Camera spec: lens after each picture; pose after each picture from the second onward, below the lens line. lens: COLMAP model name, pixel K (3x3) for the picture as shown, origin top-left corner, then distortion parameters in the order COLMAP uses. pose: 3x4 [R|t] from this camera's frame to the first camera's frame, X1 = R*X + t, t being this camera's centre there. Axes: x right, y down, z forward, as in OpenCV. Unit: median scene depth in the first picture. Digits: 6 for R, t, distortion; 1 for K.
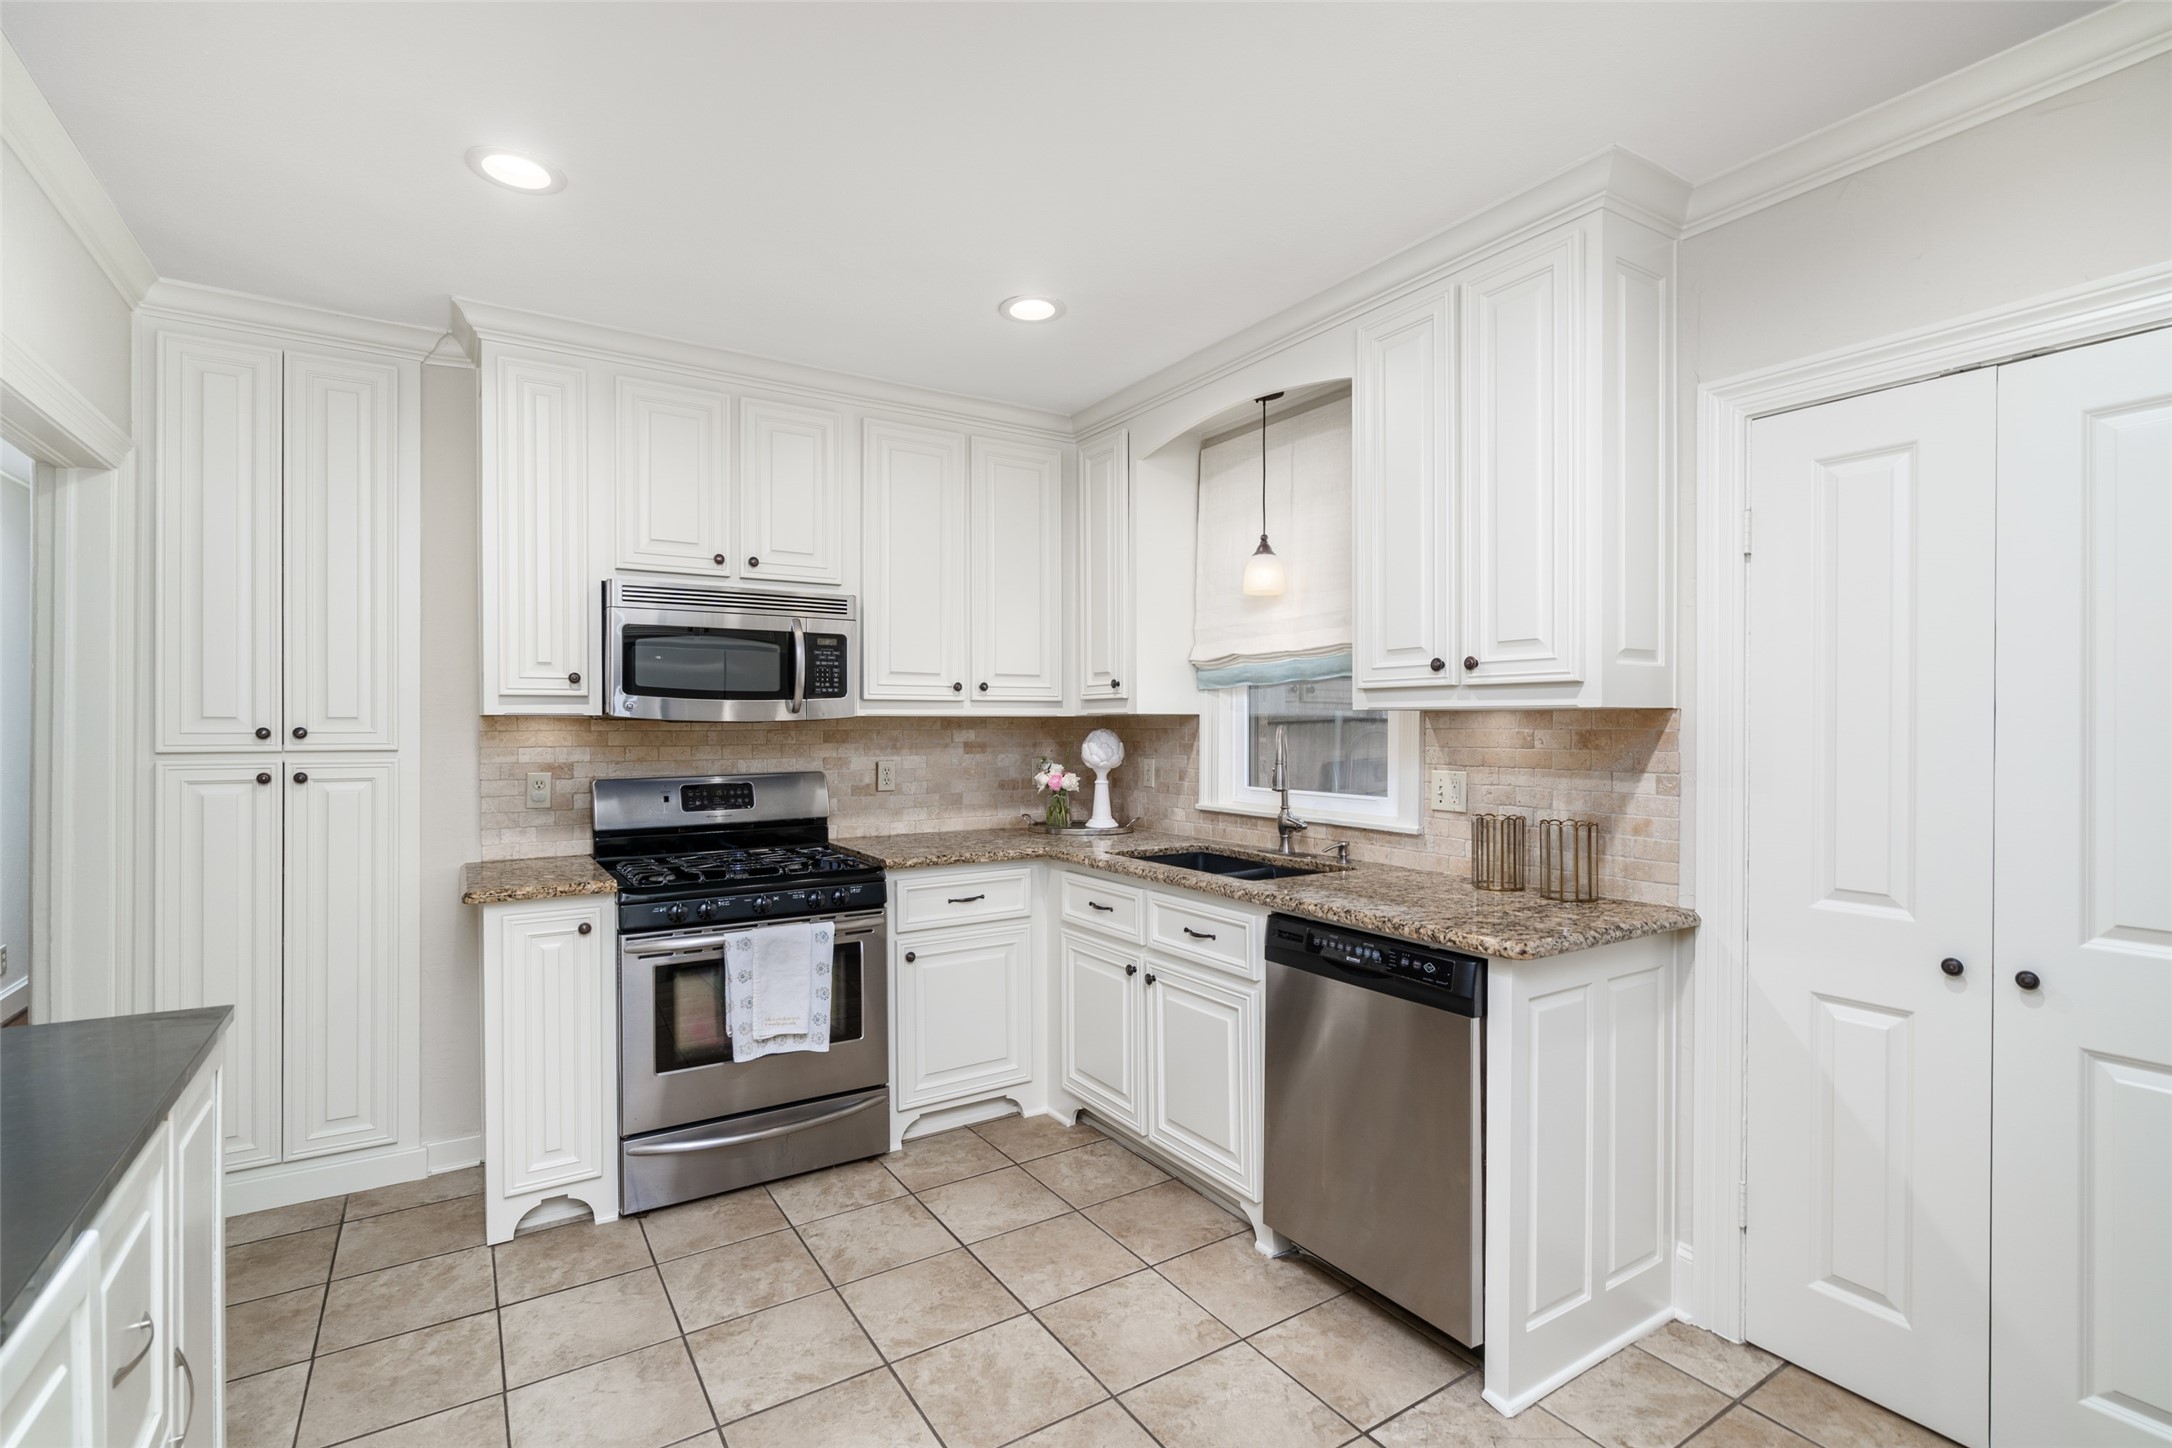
lens RADIAL K [[993.1, 0, 1095.1], [0, 993.1, 724.7], [0, 0, 1]] dist [0.004035, 0.000488]
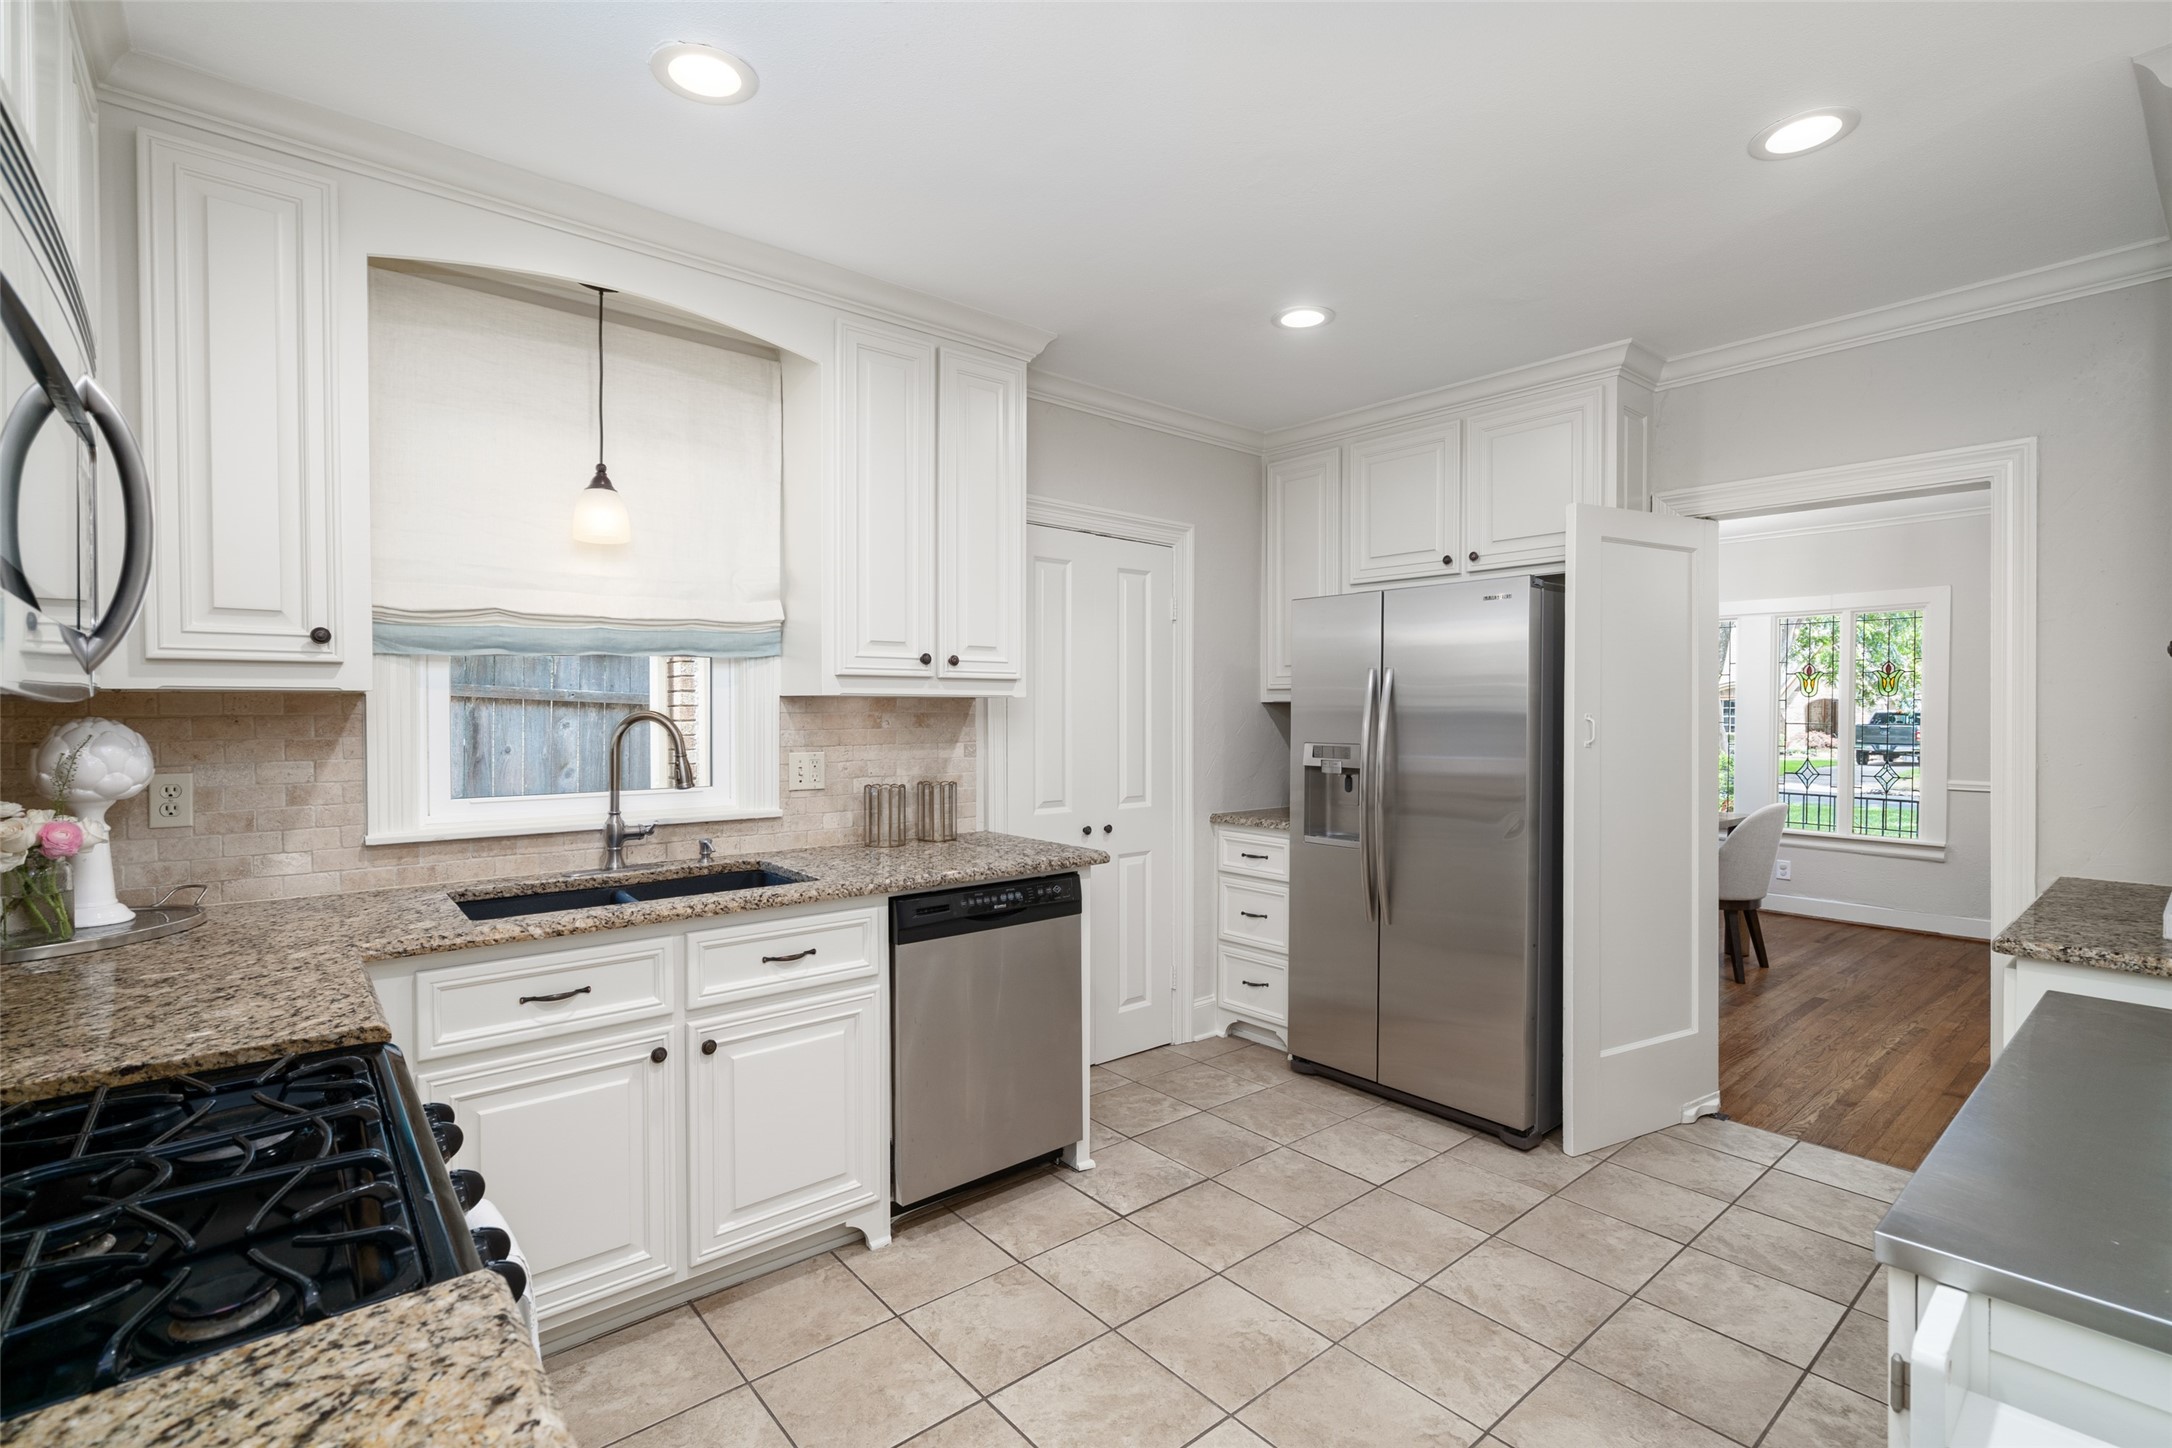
lens RADIAL K [[993.1, 0, 1097.9], [0, 993.1, 719.8], [0, 0, 1]] dist [0.004035, 0.000488]
pose [[-0.123226, -0.013401, 0.992288, -0.794720], [-0.001497, 0.999910, 0.013318, -0.003267], [-0.992378, 0.000155, -0.123235, 0.873104]]
